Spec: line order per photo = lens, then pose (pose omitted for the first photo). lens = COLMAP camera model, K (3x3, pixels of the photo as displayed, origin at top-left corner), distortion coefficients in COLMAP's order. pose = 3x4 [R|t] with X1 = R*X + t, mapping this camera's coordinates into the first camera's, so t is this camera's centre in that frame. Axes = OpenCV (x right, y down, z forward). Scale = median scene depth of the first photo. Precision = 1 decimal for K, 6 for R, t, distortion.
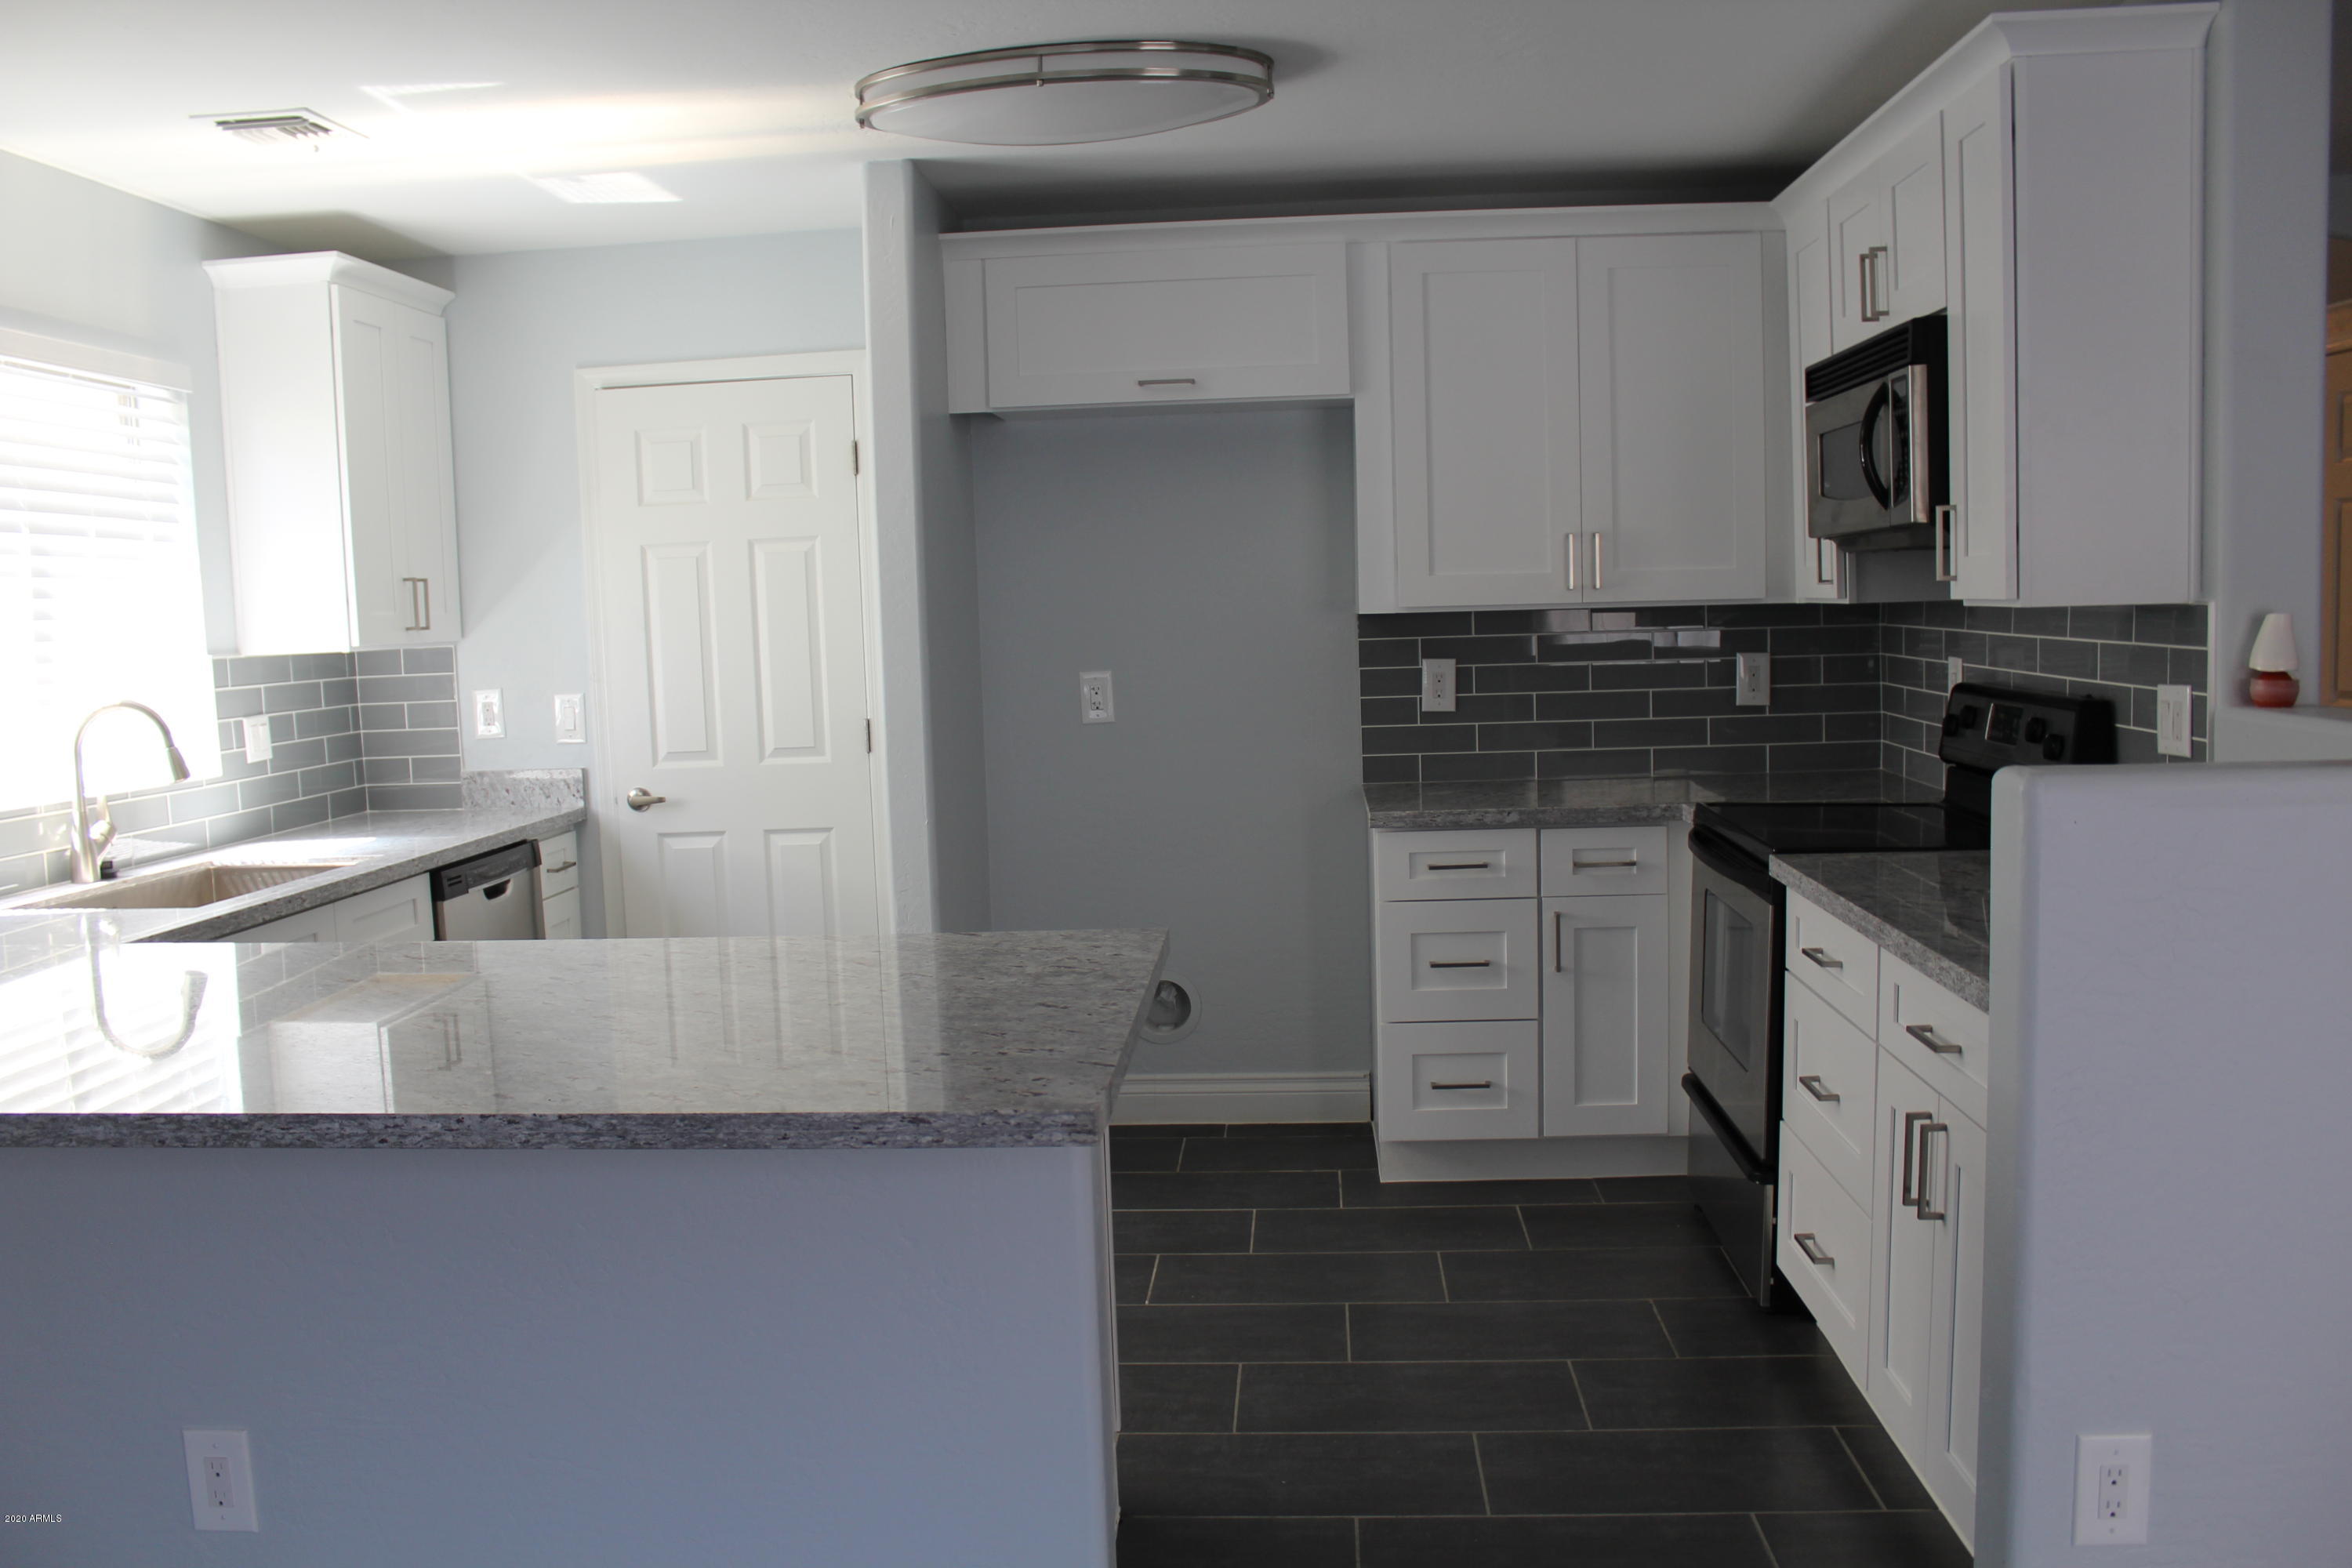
lens RADIAL K [[1940.6, 0, 1176.1], [0, 1940.6, 781.4], [0, 0, 1]] dist [-0.111157, 0.062120]
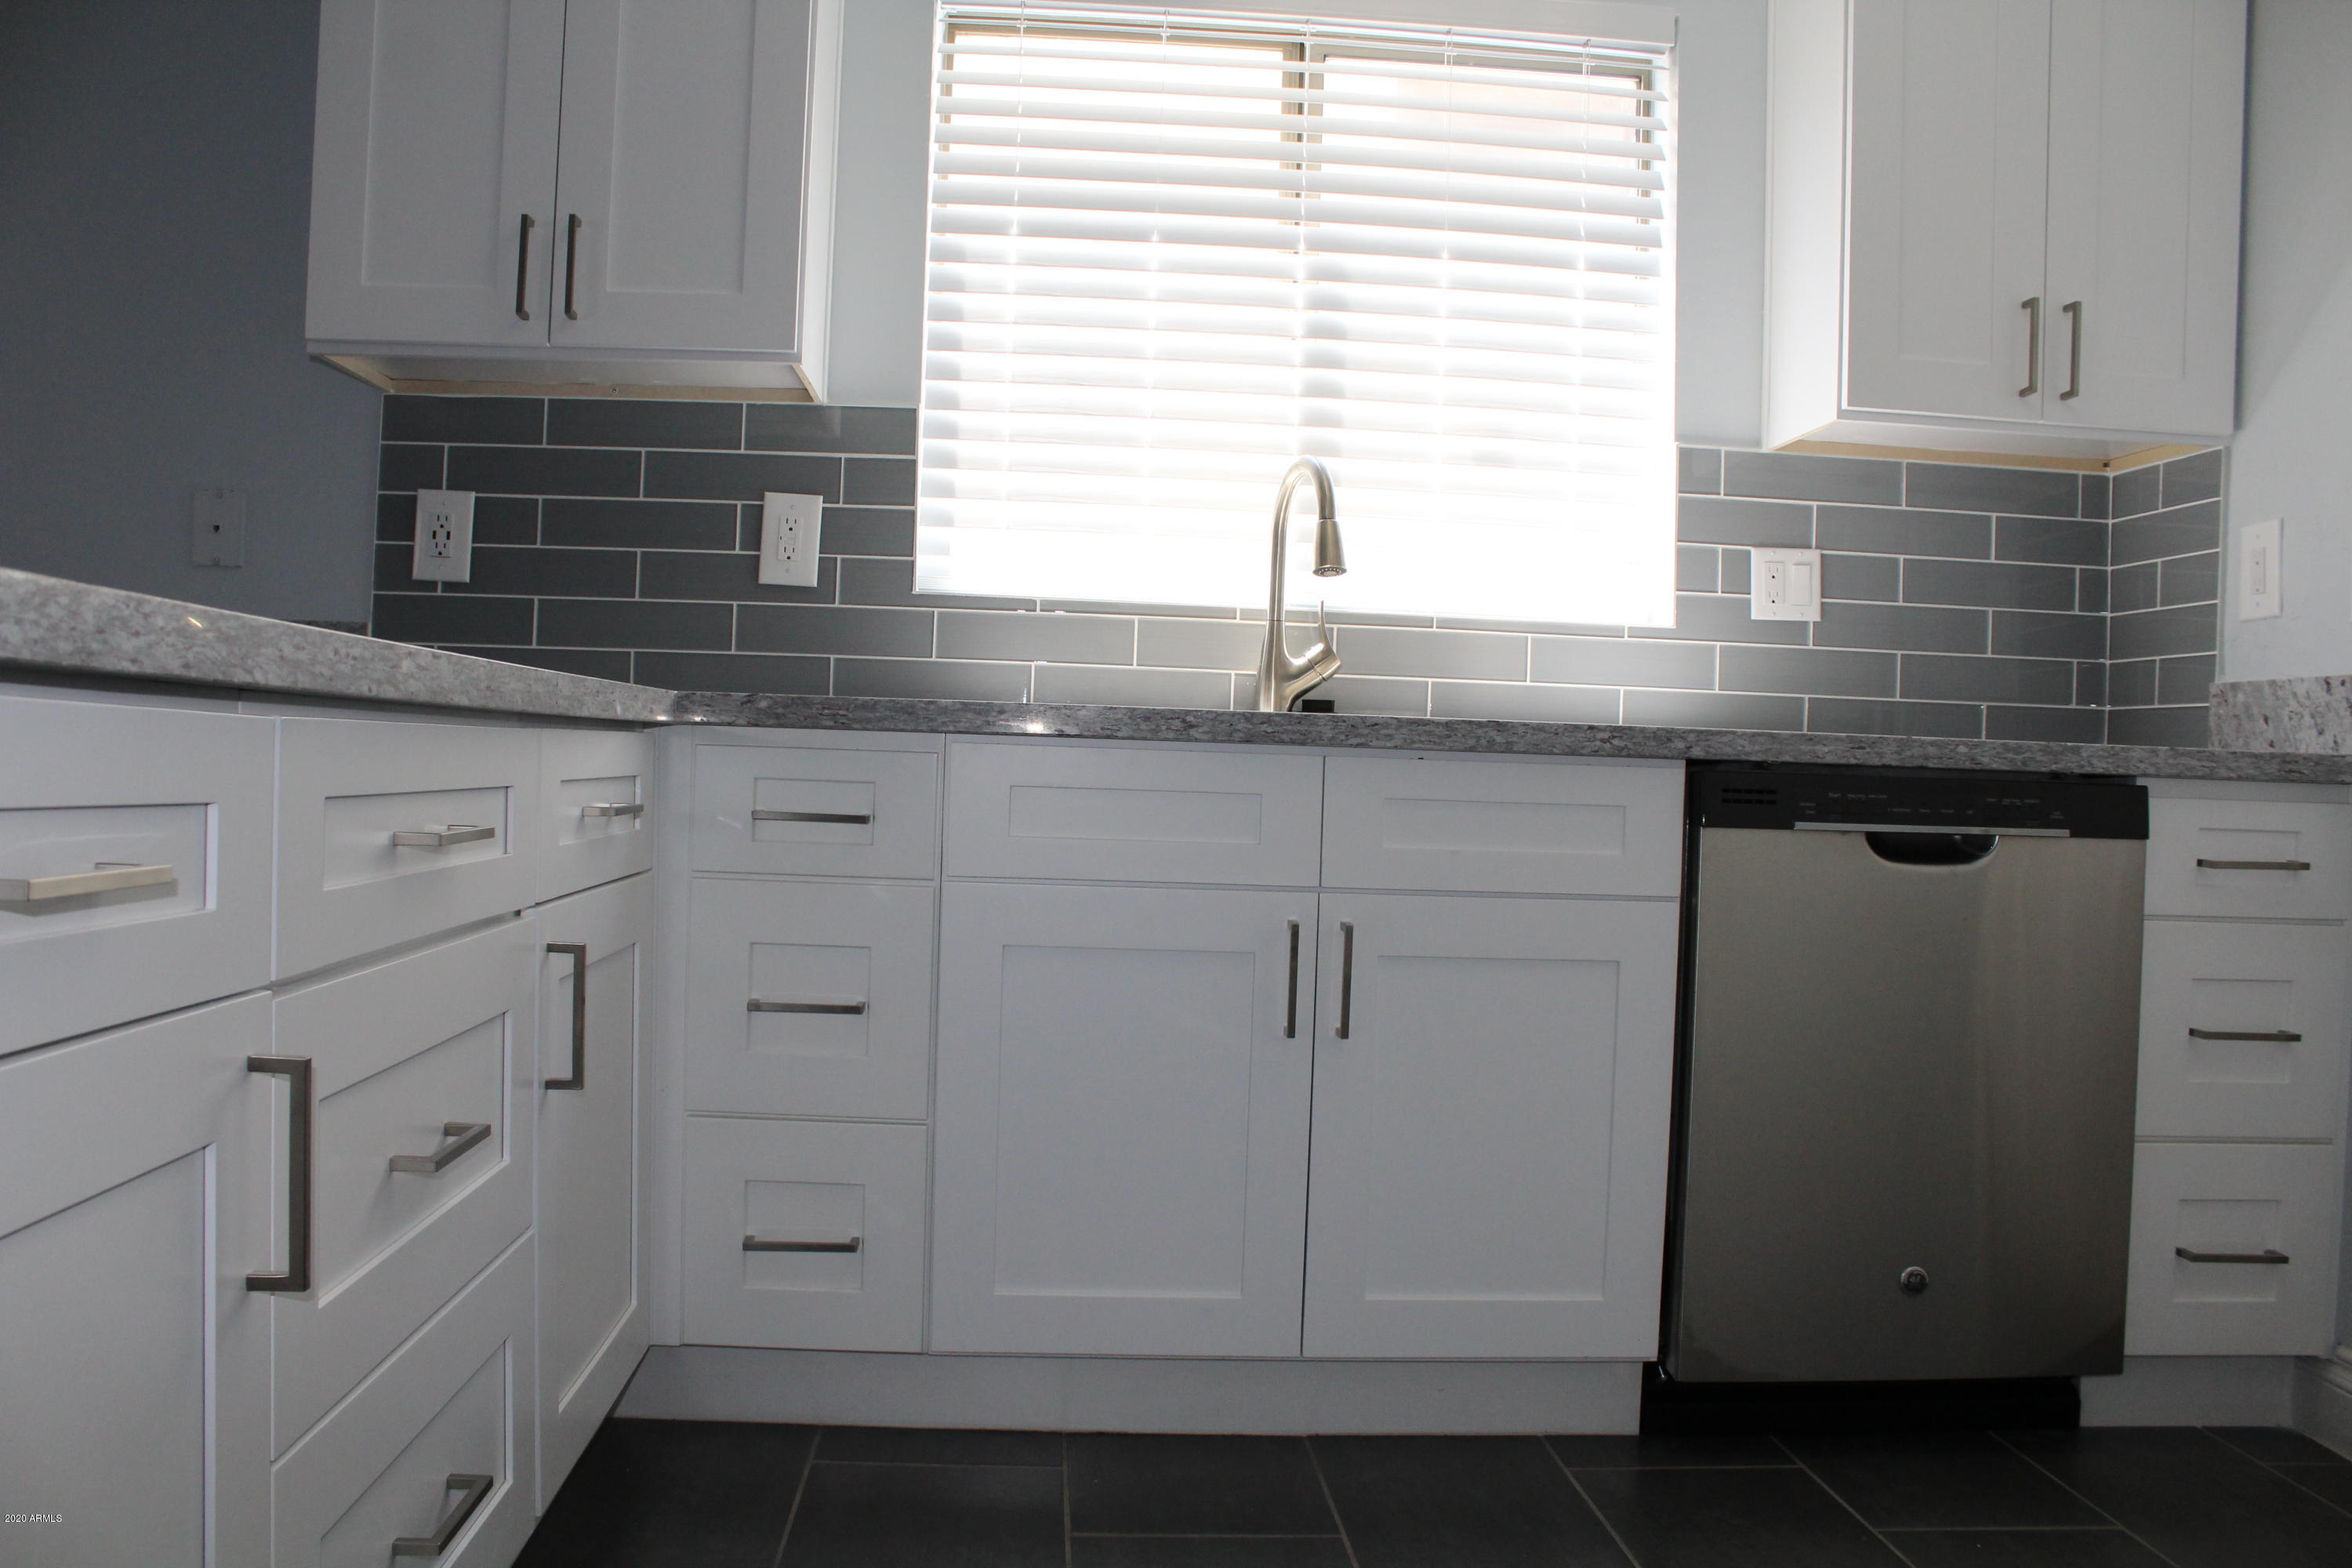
lens RADIAL K [[1940.6, 0, 1168.8], [0, 1940.6, 791.1], [0, 0, 1]] dist [-0.111157, 0.062120]
pose [[0.151013, 0.054820, -0.987011, 0.111084], [-0.130014, 0.990889, 0.035144, 0.048486], [0.979945, 0.123018, 0.156764, 0.703133]]
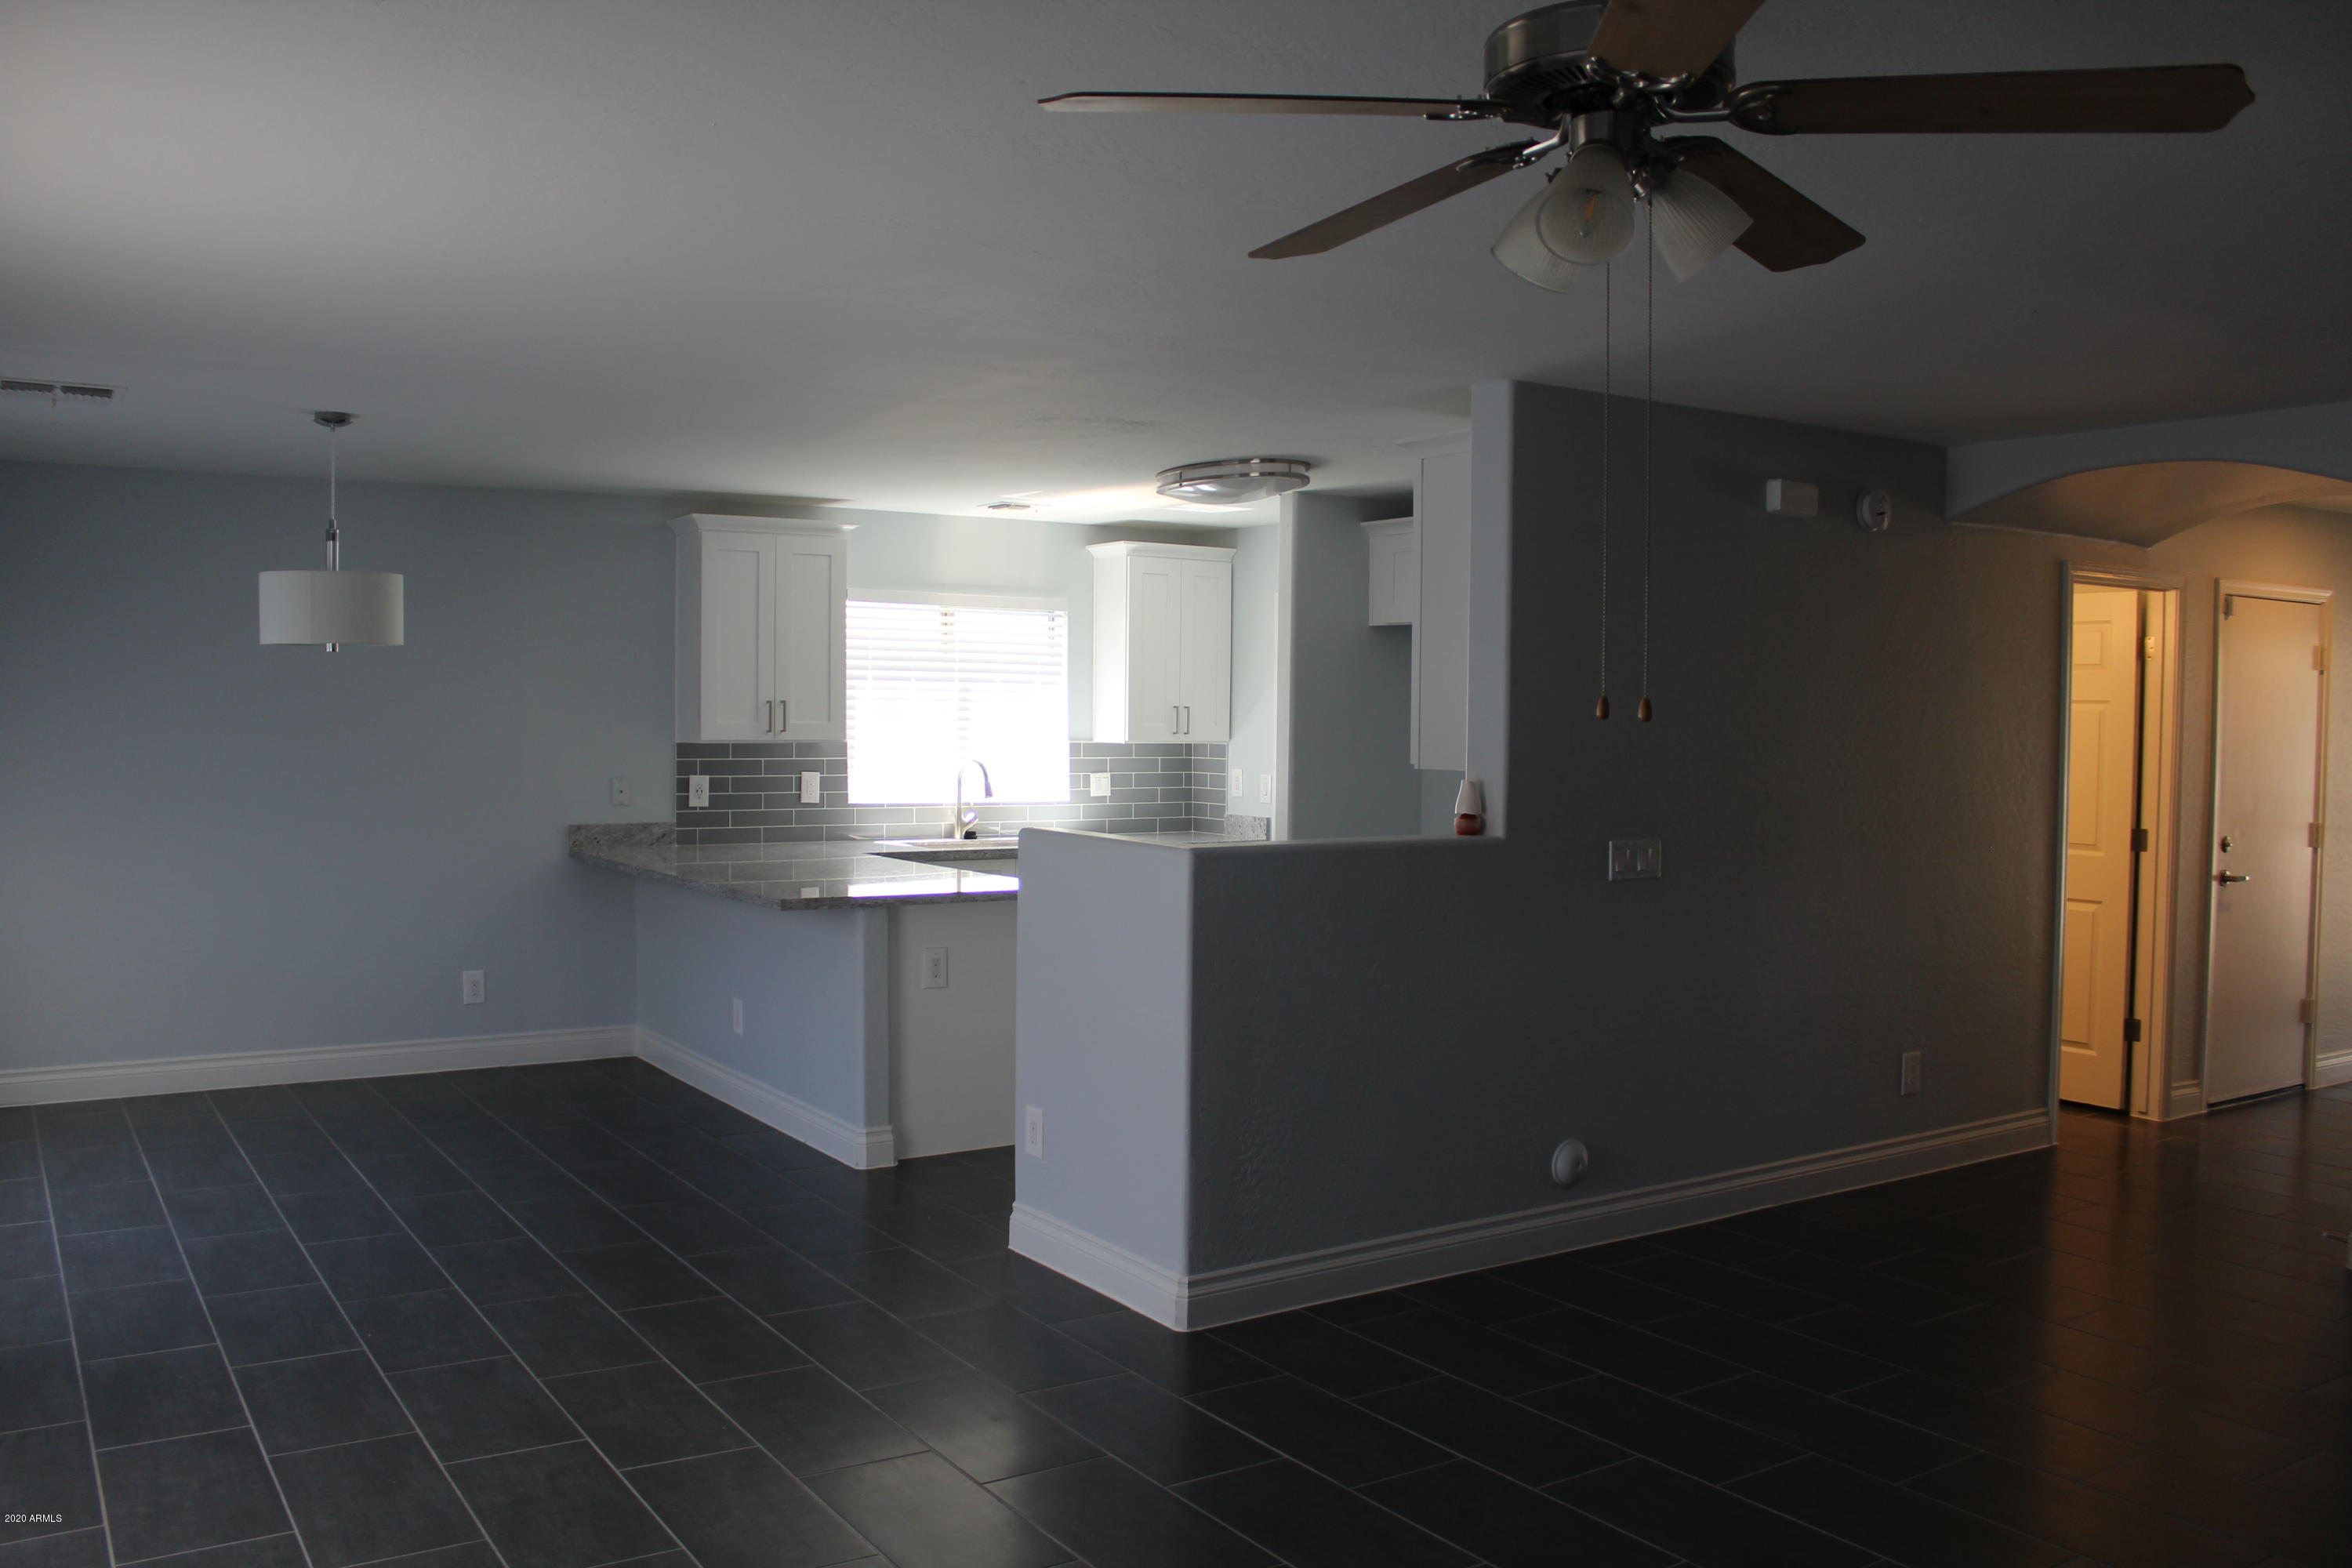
lens RADIAL K [[1940.6, 0, 1171.9], [0, 1940.6, 784.3], [0, 0, 1]] dist [-0.111157, 0.062120]
pose [[0.614672, 0.068885, -0.785769, 1.128466], [-0.104962, 0.994463, 0.005074, -0.040279], [0.781768, 0.079357, 0.618499, -0.183176]]
